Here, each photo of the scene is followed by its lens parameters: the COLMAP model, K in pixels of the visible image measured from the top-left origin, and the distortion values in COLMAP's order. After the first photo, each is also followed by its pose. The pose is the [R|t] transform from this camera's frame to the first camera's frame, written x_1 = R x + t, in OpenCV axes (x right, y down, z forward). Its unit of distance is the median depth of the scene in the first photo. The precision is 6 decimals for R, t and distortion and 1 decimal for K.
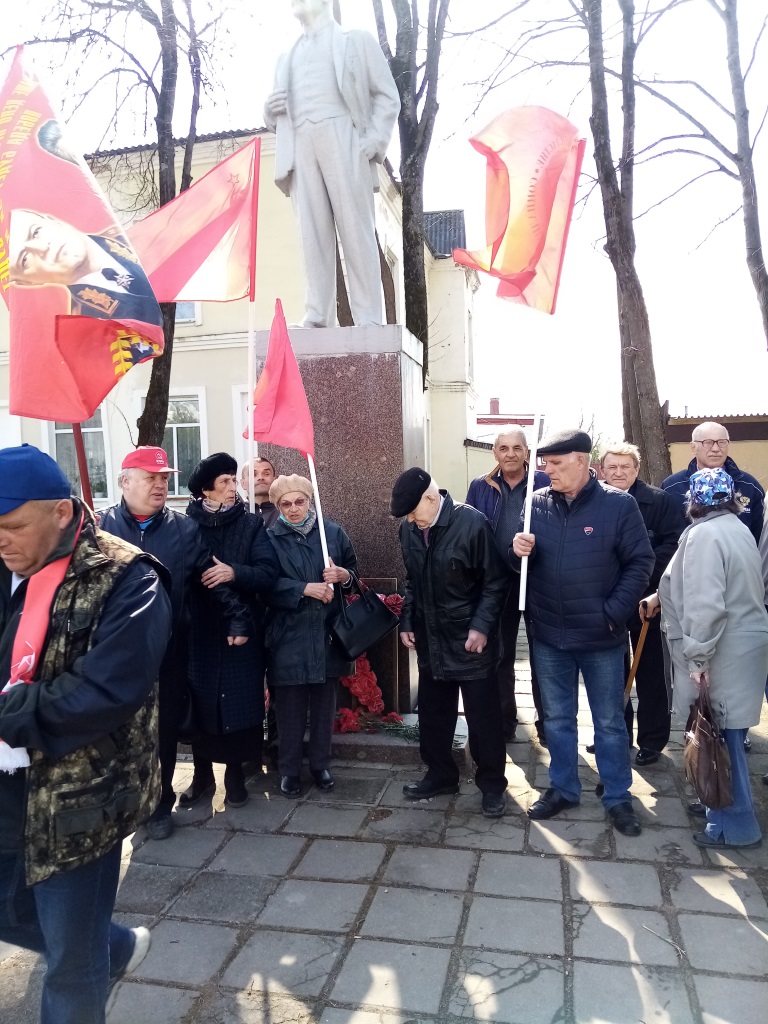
lens RADIAL K [[814.8, 0, 384.0], [0, 814.8, 512.0], [0, 0, 1]] dist [0.040053, -0.084666]
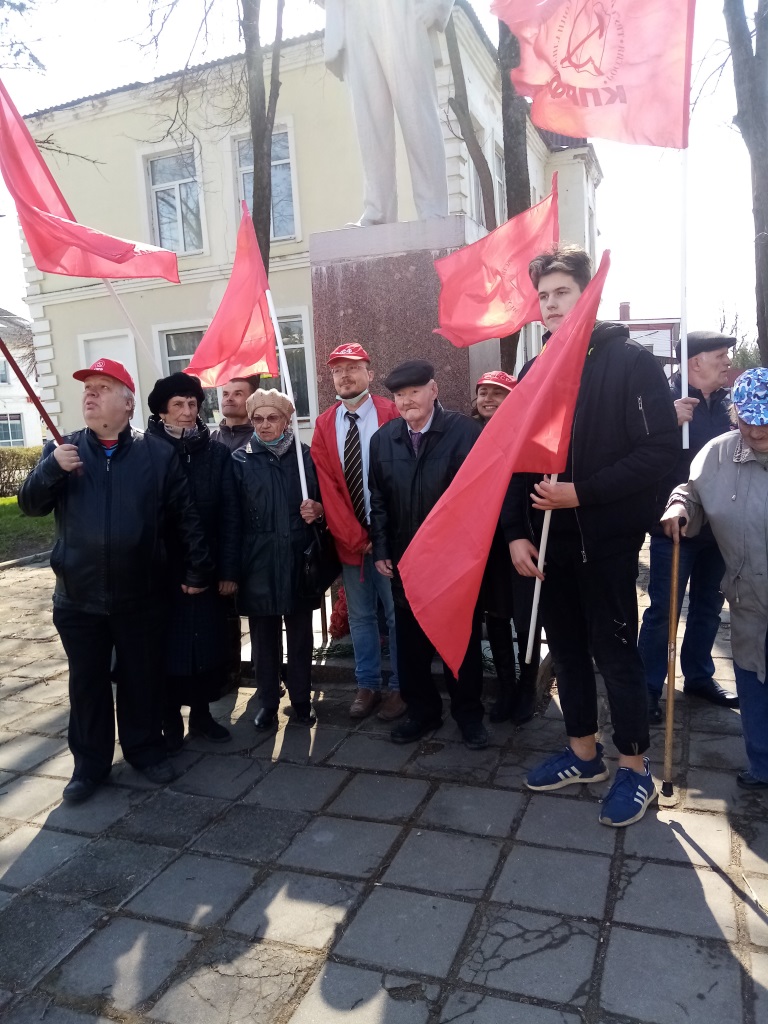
lens RADIAL K [[814.8, 0, 384.0], [0, 814.8, 512.0], [0, 0, 1]] dist [0.040053, -0.084666]
pose [[0.987230, -0.016272, -0.158469, 0.114029], [0.031885, 0.994823, 0.096488, 0.008727], [0.156079, -0.100309, 0.982638, 0.115907]]
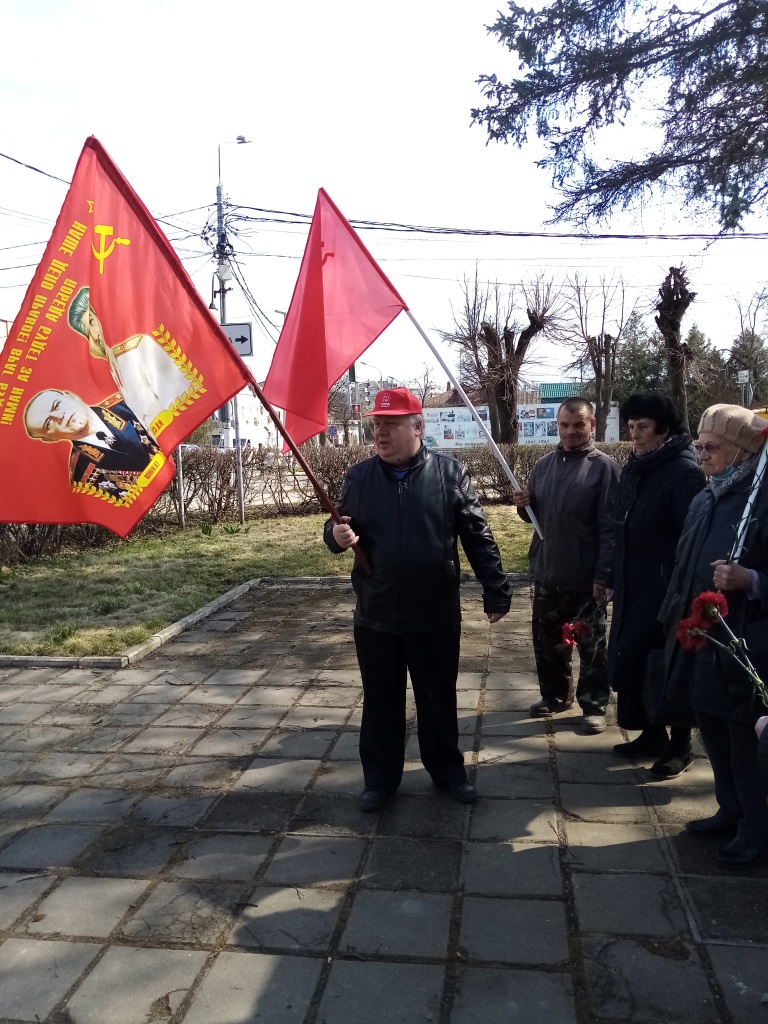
lens RADIAL K [[815.0, 0, 379.5], [0, 815.0, 506.8], [0, 0, 1]] dist [0.001056, -0.013627]
pose [[0.047053, 0.112038, -0.992589, 0.687800], [0.002339, 0.993675, 0.112272, -0.050142], [0.998890, -0.007604, 0.046493, 0.901514]]
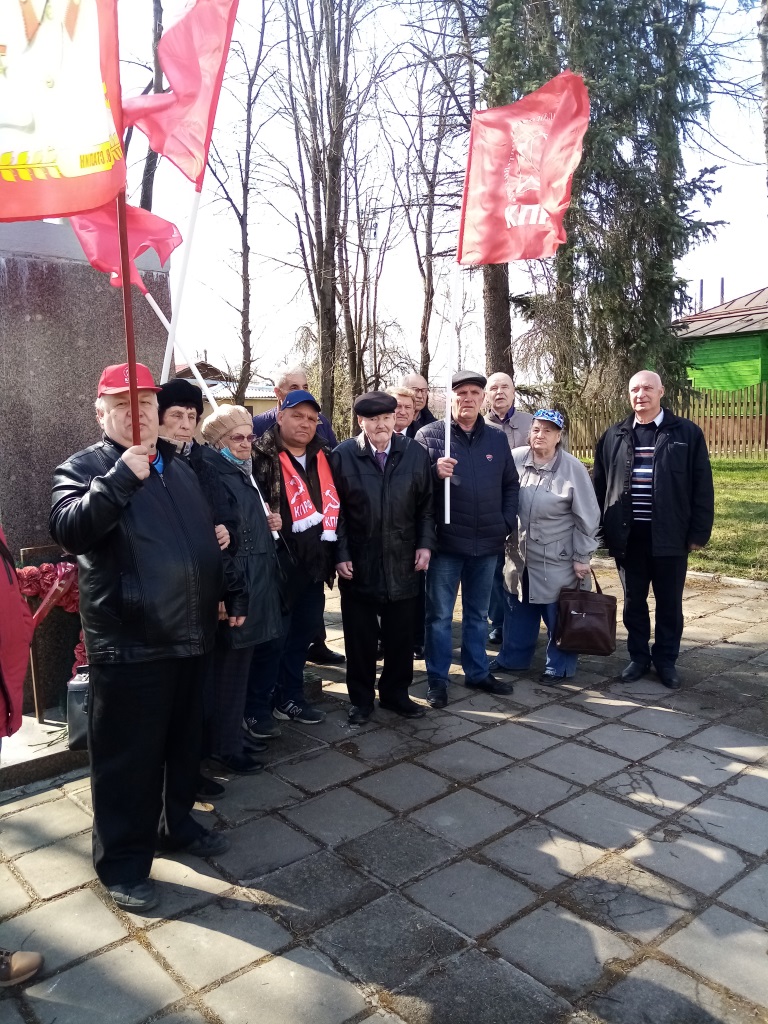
lens RADIAL K [[814.8, 0, 384.0], [0, 814.8, 512.0], [0, 0, 1]] dist [0.040053, -0.084666]
pose [[0.596019, -0.082433, 0.798728, -0.909777], [0.038067, 0.996499, 0.074438, 0.008571], [-0.802067, -0.013961, 0.597070, 0.444255]]
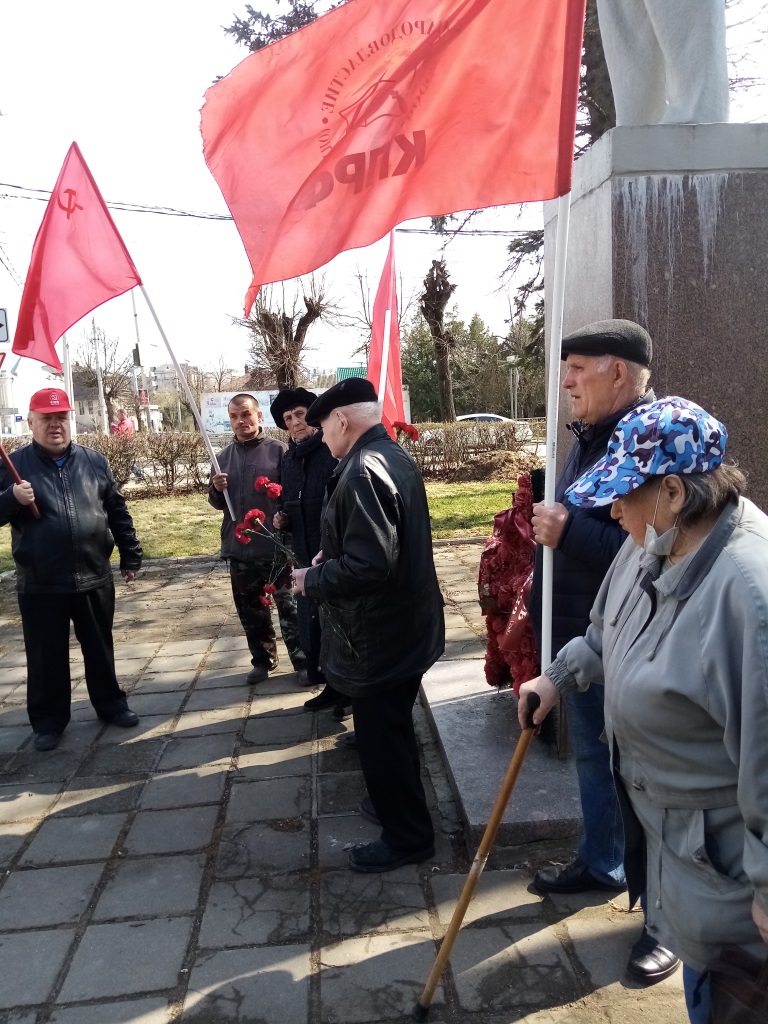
lens RADIAL K [[814.8, 0, 384.0], [0, 814.8, 512.0], [0, 0, 1]] dist [0.040053, -0.084666]
pose [[0.284158, 0.131083, -0.949774, 0.908285], [0.010907, 0.990104, 0.139912, -0.063313], [0.958715, -0.050116, 0.279916, 1.055521]]
